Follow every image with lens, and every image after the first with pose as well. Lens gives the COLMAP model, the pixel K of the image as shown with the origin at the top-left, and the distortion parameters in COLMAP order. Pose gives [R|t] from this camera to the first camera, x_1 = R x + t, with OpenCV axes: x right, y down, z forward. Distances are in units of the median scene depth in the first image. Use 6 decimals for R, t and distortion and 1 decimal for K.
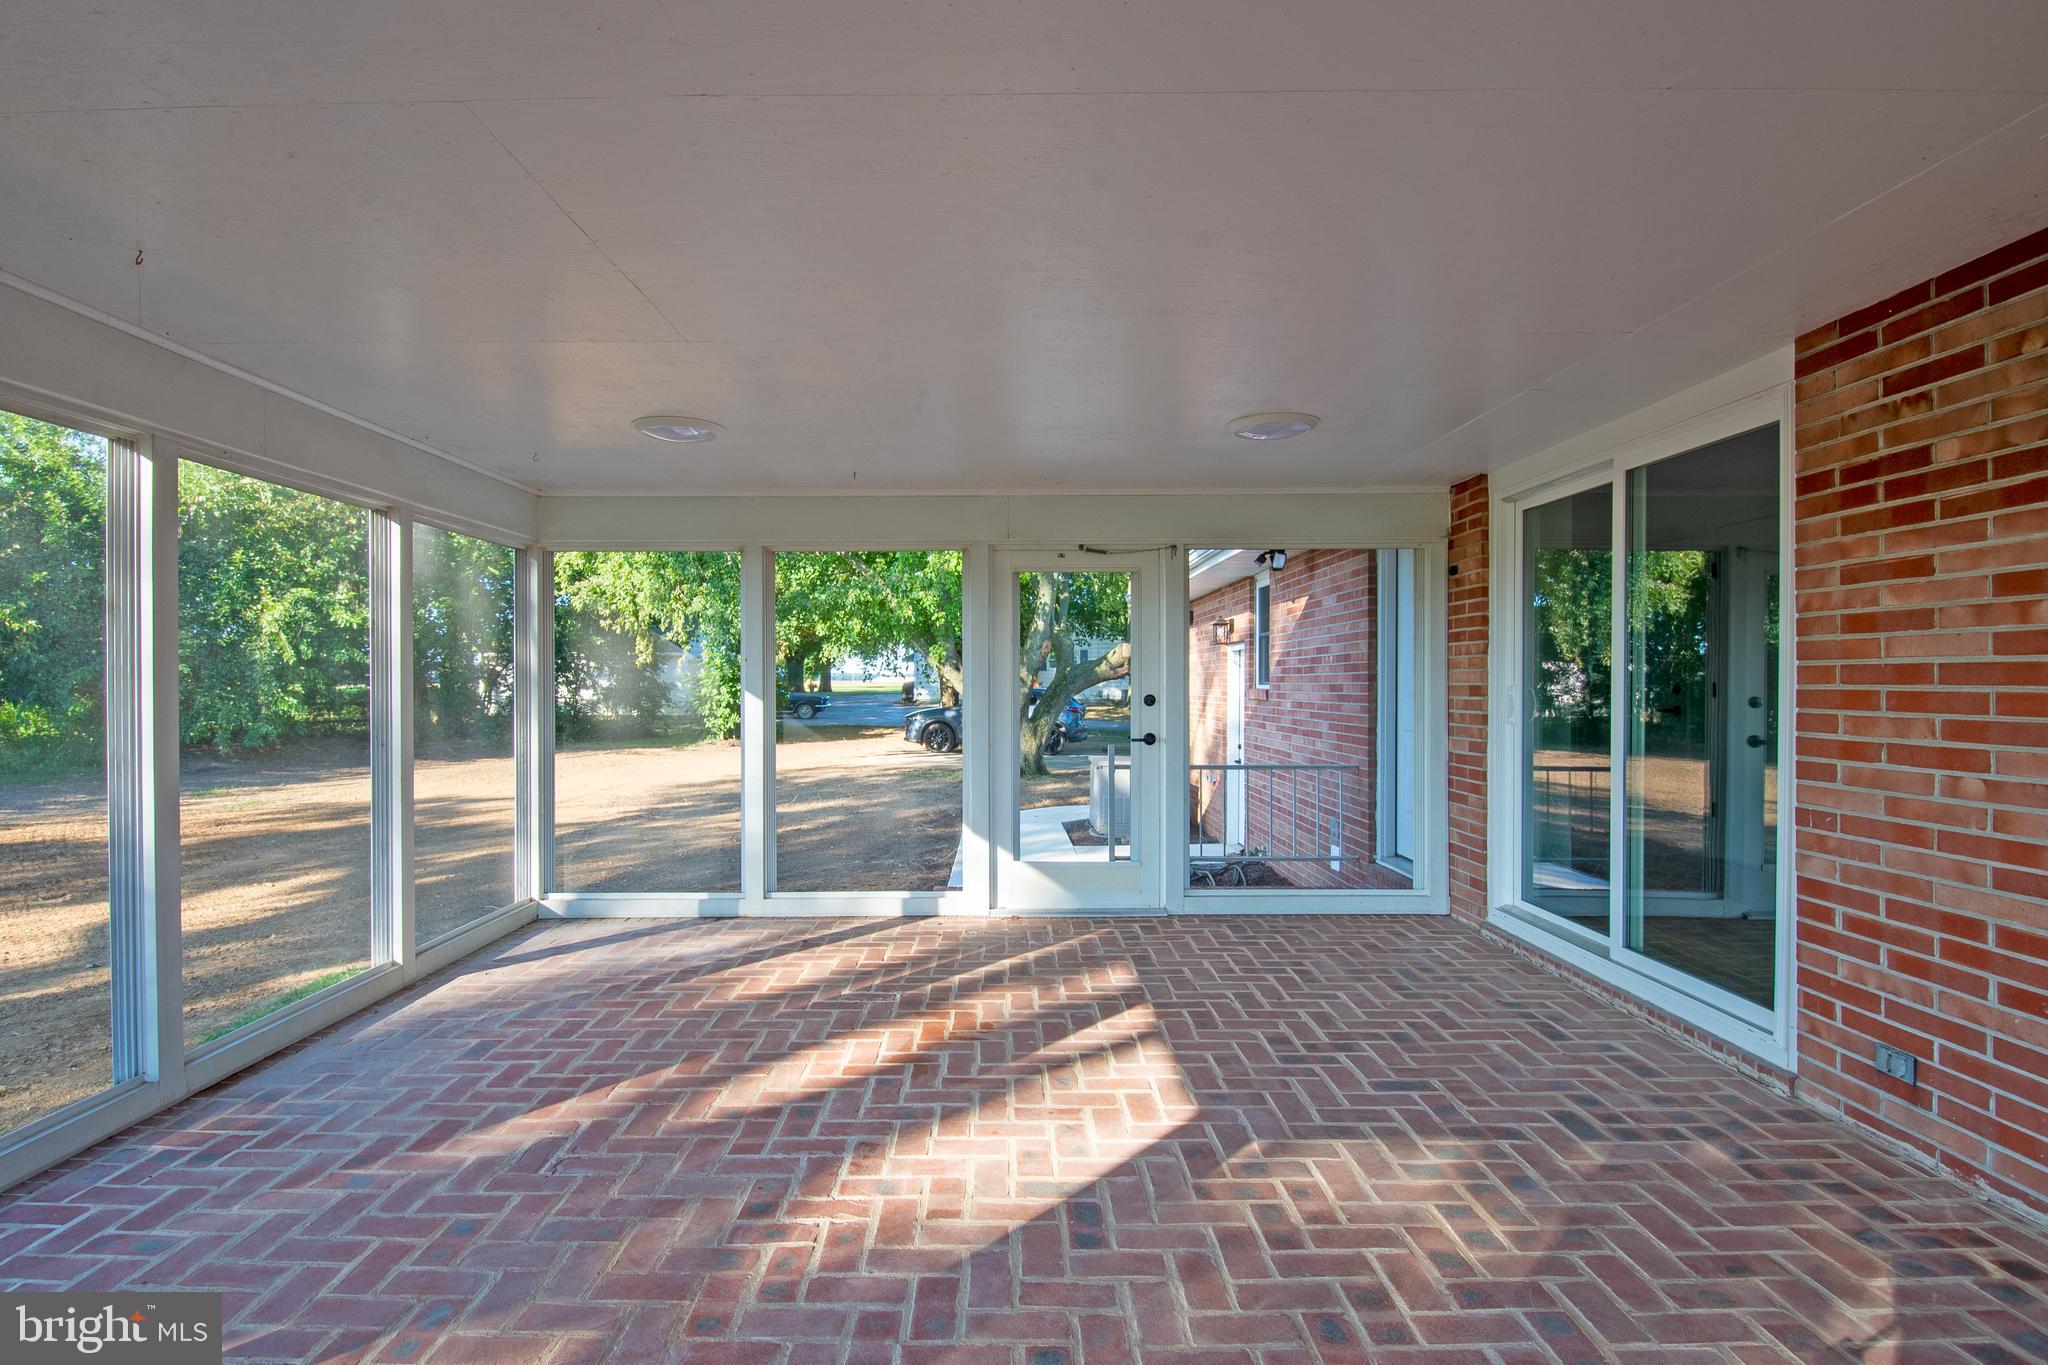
lens RADIAL K [[1025.2, 0, 1024.0], [0, 1025.2, 682.5], [0, 0, 1]] dist [-0.002723, -0.000460]
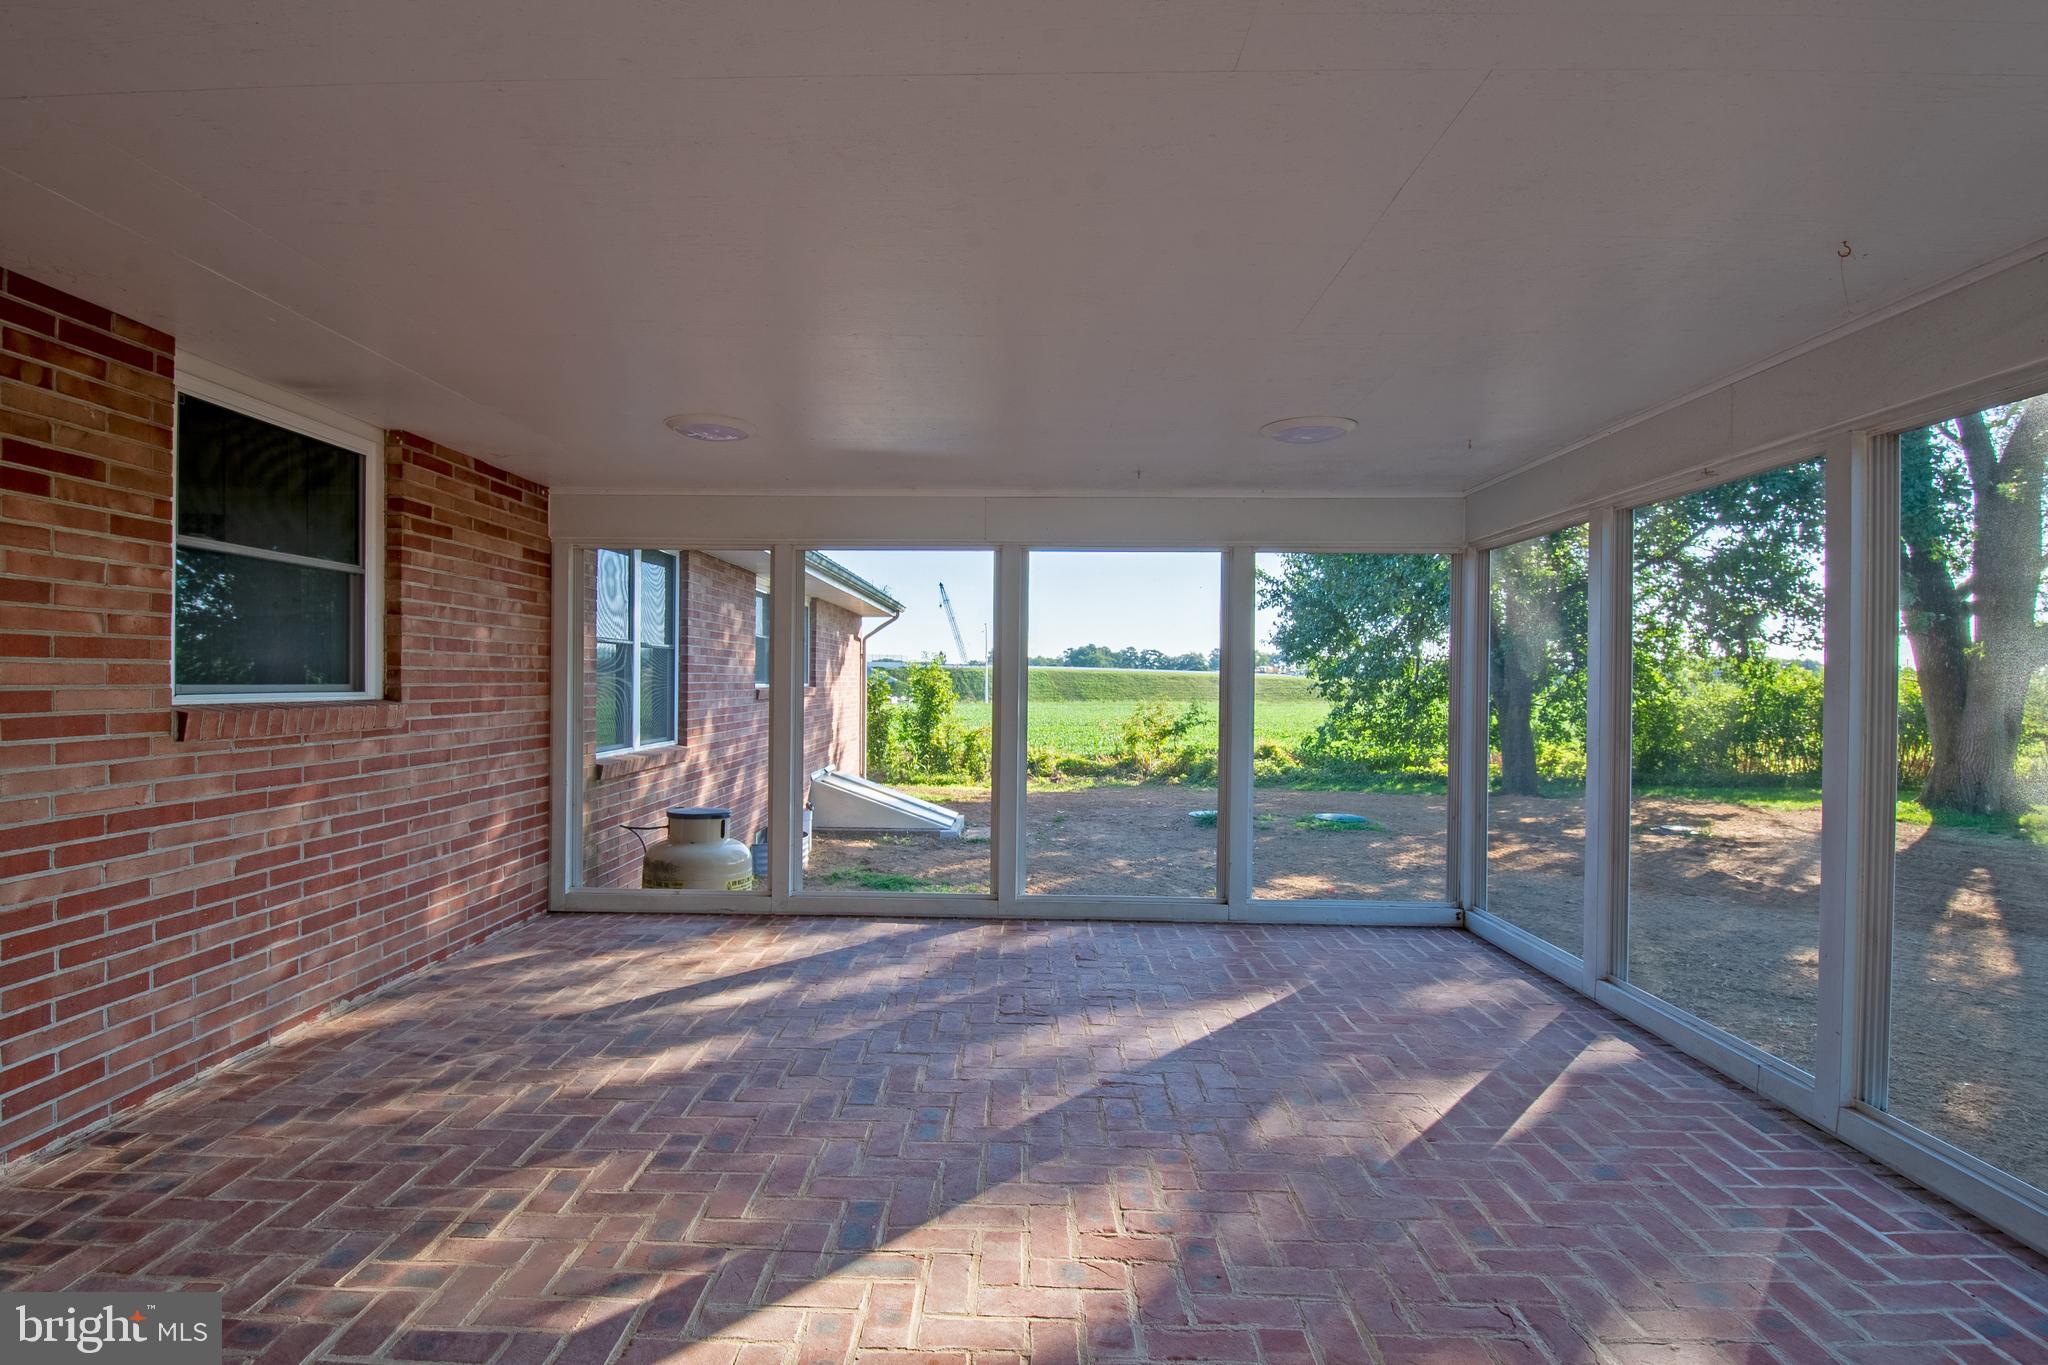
lens RADIAL K [[1025.2, 0, 1024.0], [0, 1025.2, 682.5], [0, 0, 1]] dist [-0.002723, -0.000460]
pose [[-0.999535, -0.006208, 0.029862, -0.123516], [-0.005891, 0.999925, 0.010705, -0.012782], [-0.029926, 0.010524, -0.999497, 1.961156]]
